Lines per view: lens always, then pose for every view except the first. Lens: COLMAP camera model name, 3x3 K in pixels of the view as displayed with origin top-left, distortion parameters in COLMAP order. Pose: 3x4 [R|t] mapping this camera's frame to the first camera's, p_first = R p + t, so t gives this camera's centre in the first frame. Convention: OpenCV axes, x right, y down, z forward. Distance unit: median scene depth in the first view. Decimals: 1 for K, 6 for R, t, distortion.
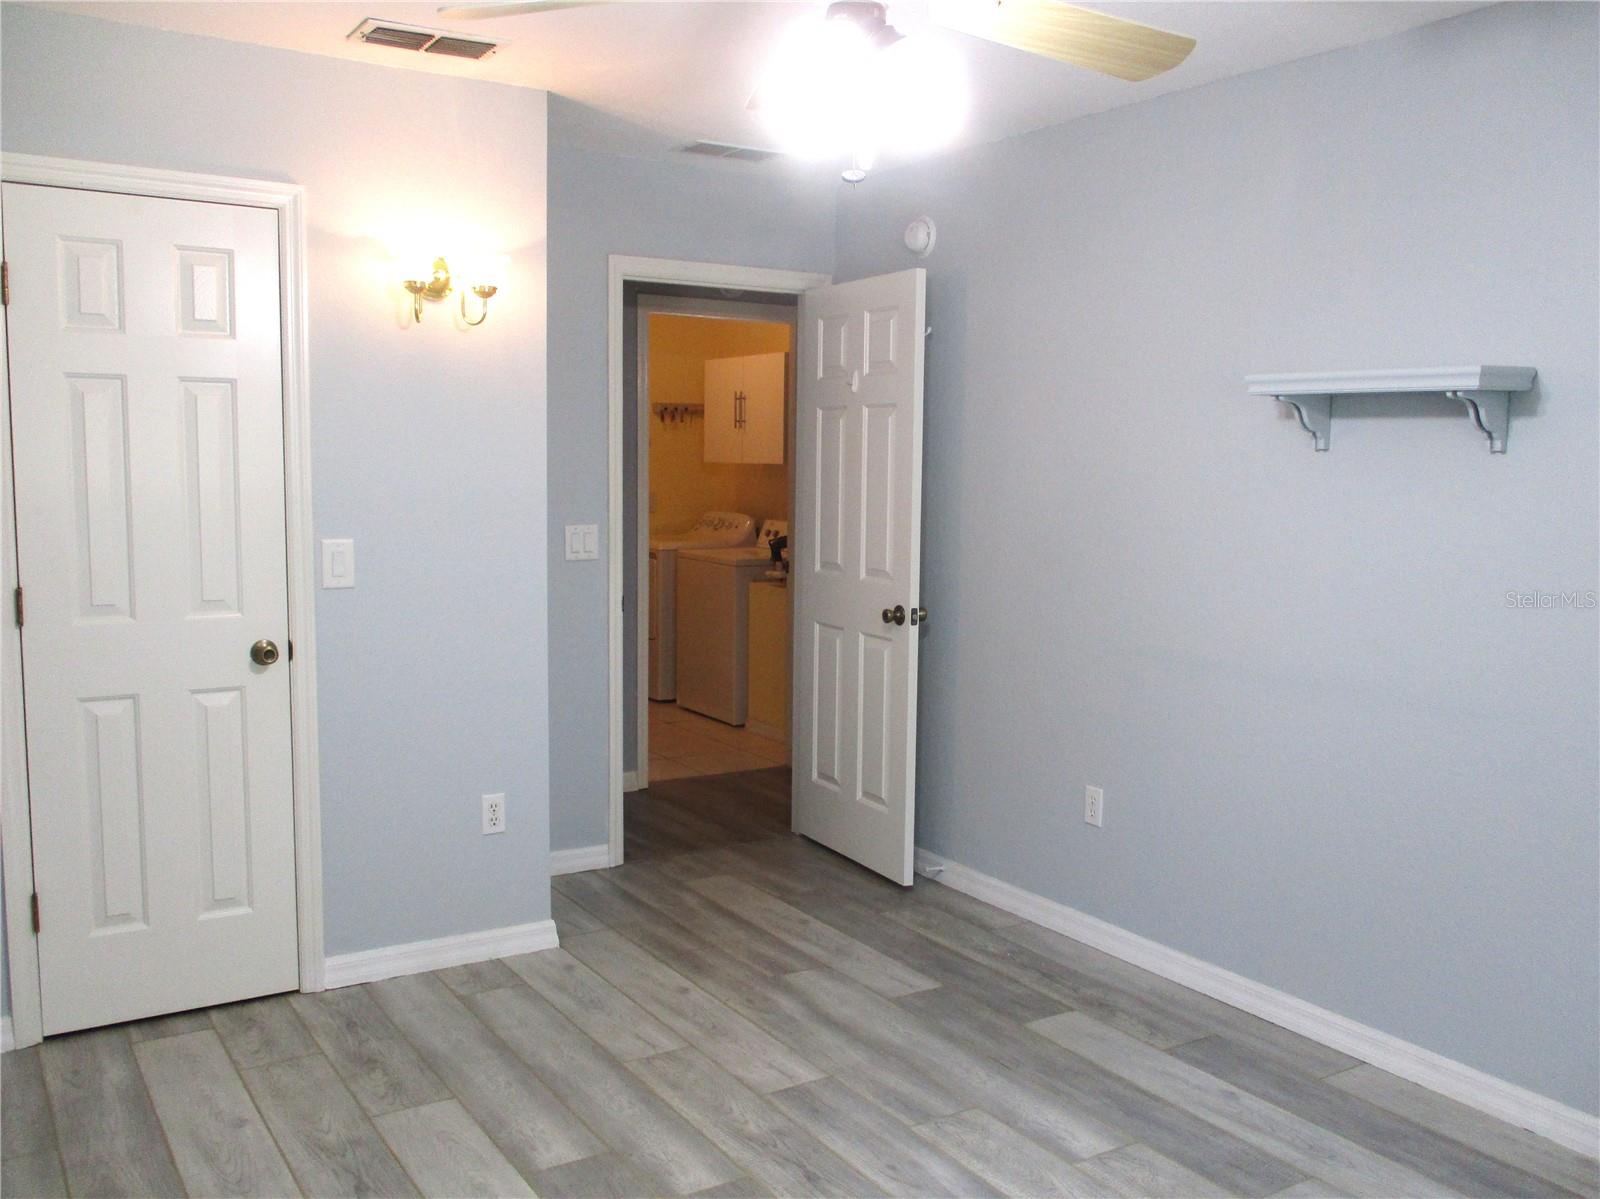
lens RADIAL K [[1353.9, 0, 809.1], [0, 1353.9, 605.2], [0, 0, 1]] dist [-0.028517, 0.003815]
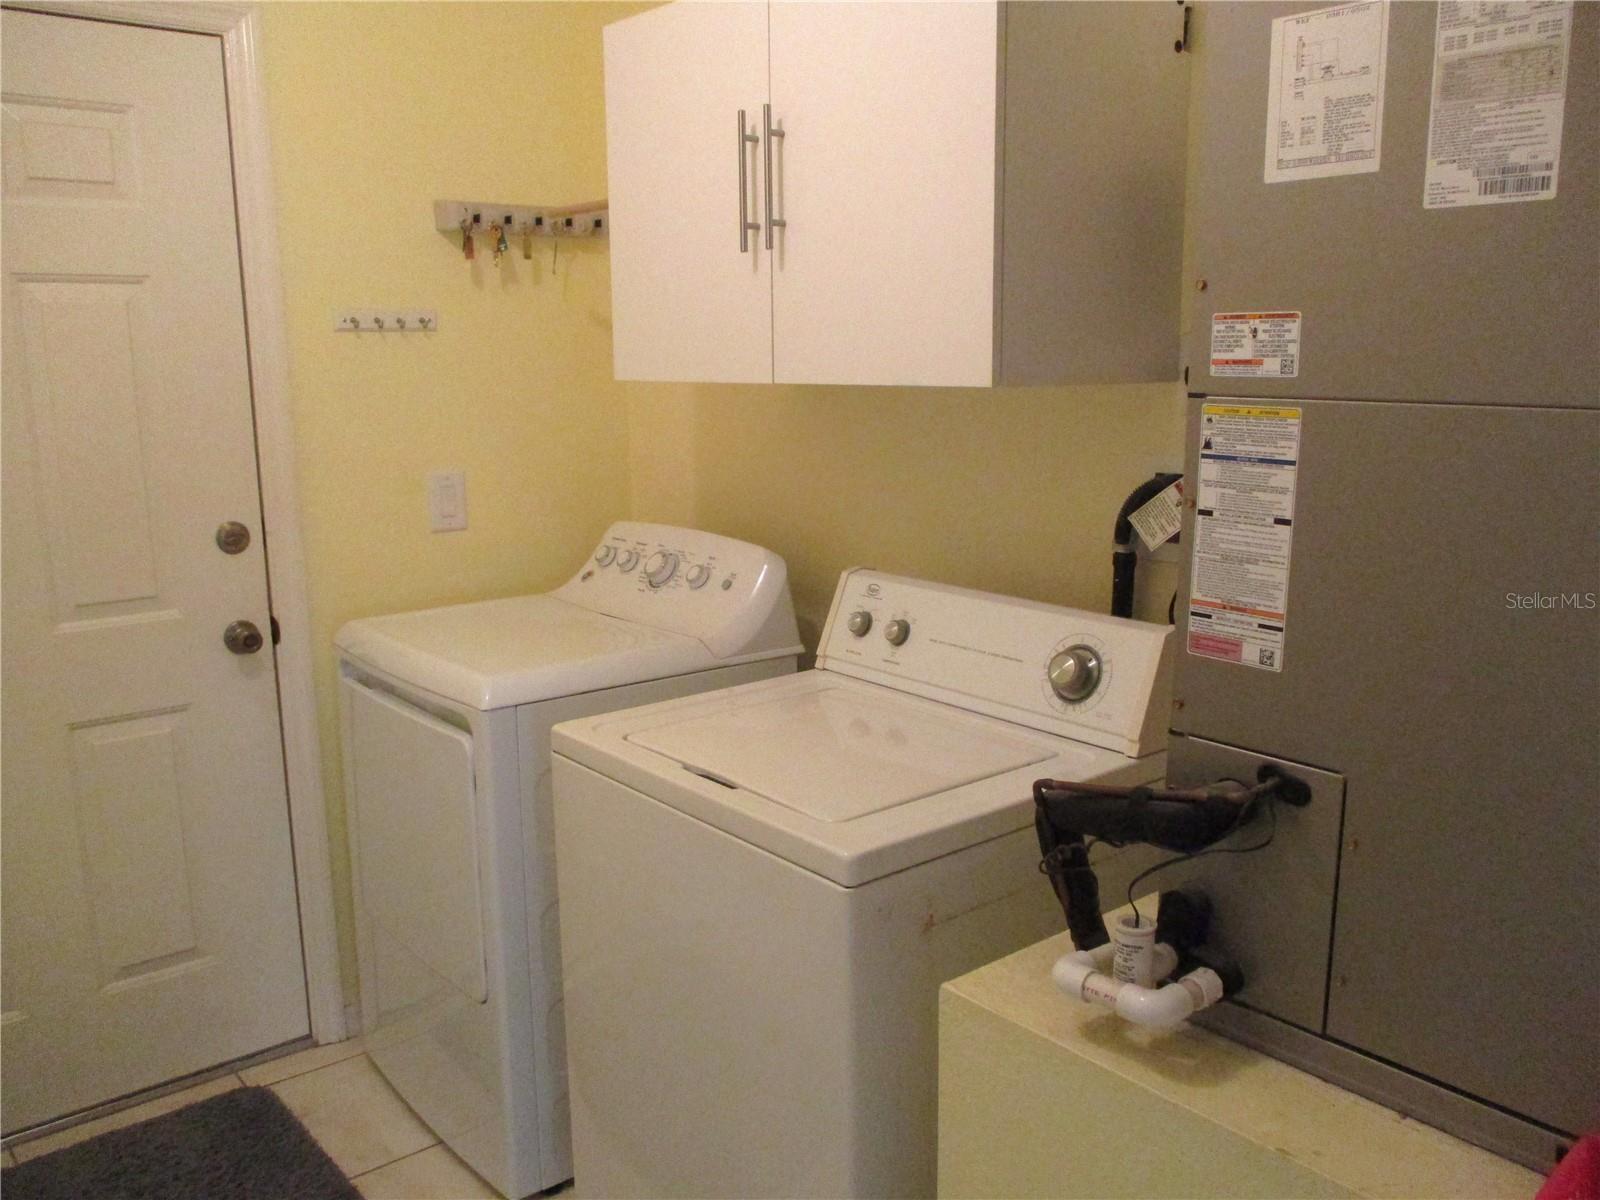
lens RADIAL K [[1353.9, 0, 809.1], [0, 1353.9, 605.7], [0, 0, 1]] dist [-0.028517, 0.003815]
pose [[0.991625, -0.046559, 0.120467, -0.095717], [0.036902, 0.996016, 0.081186, -0.102941], [-0.123767, -0.076060, 0.989392, 0.903632]]
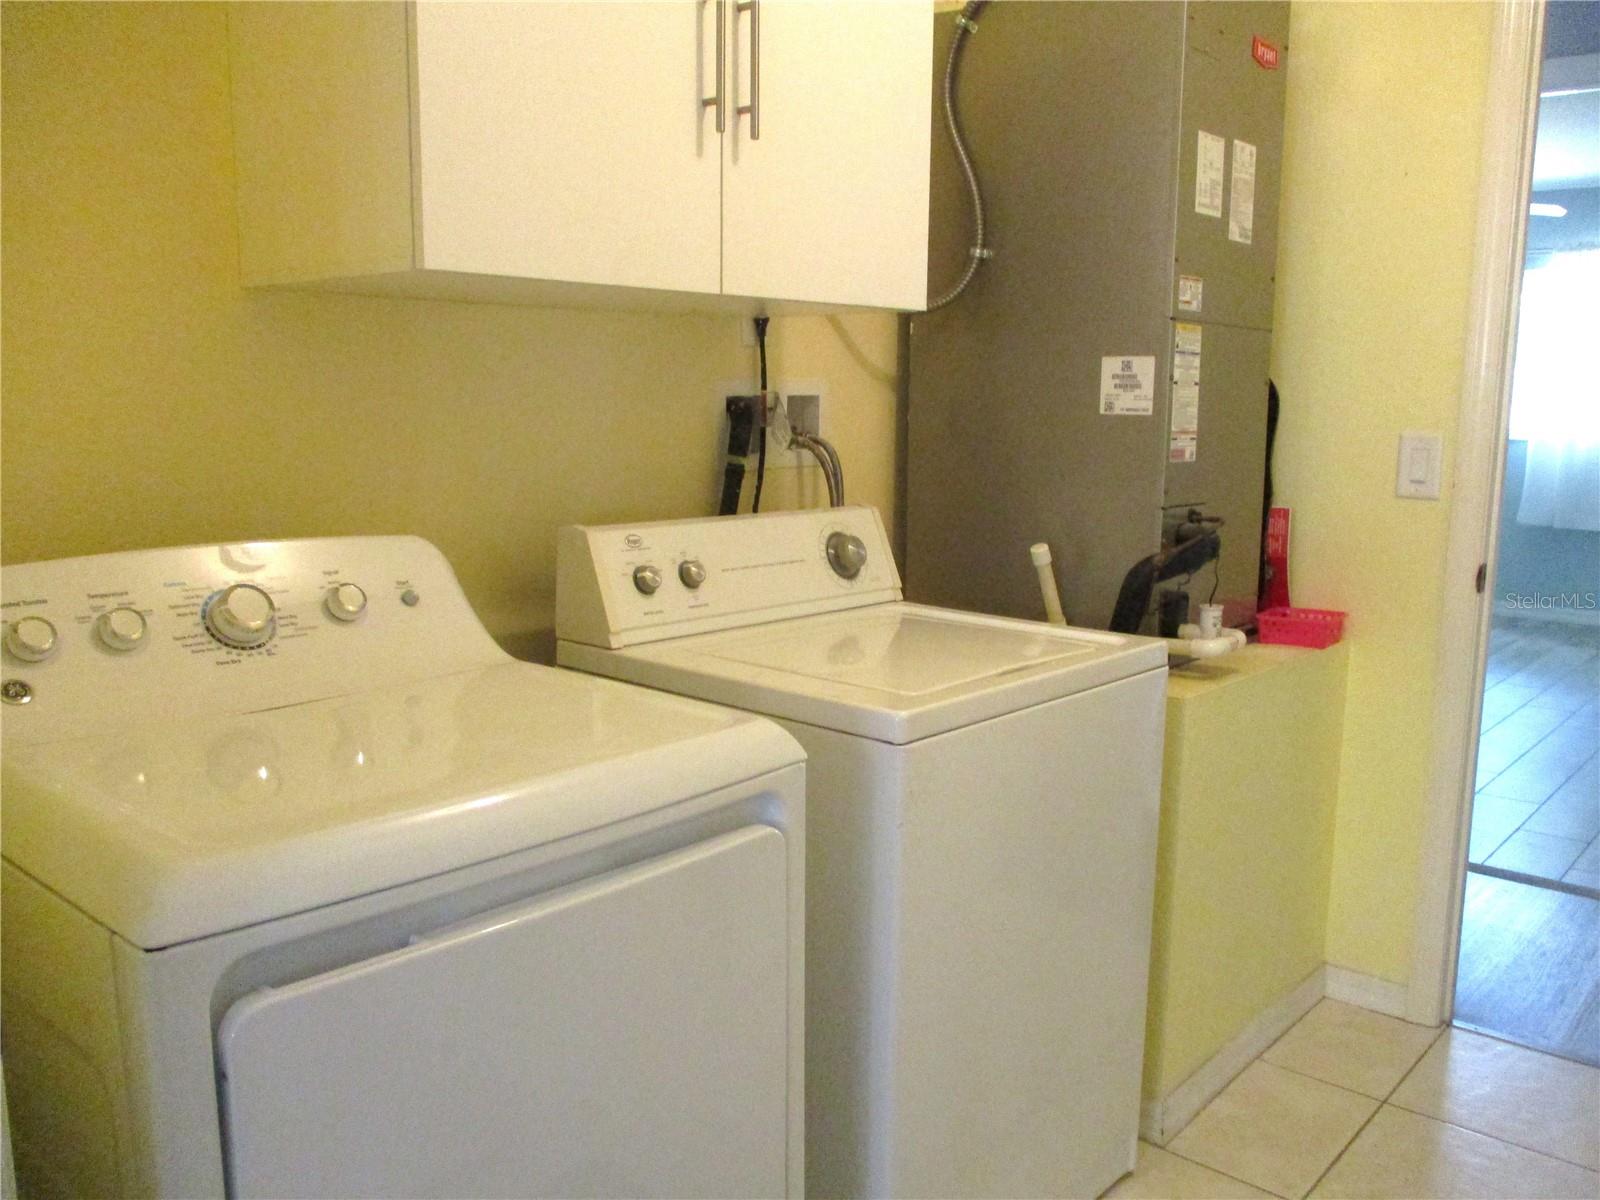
lens RADIAL K [[1353.9, 0, 809.1], [0, 1353.9, 605.7], [0, 0, 1]] dist [-0.028517, 0.003815]
pose [[-0.300351, -0.167687, 0.938973, -0.344605], [0.087667, 0.975405, 0.202235, -0.122650], [-0.949792, 0.143058, -0.278263, 1.308798]]
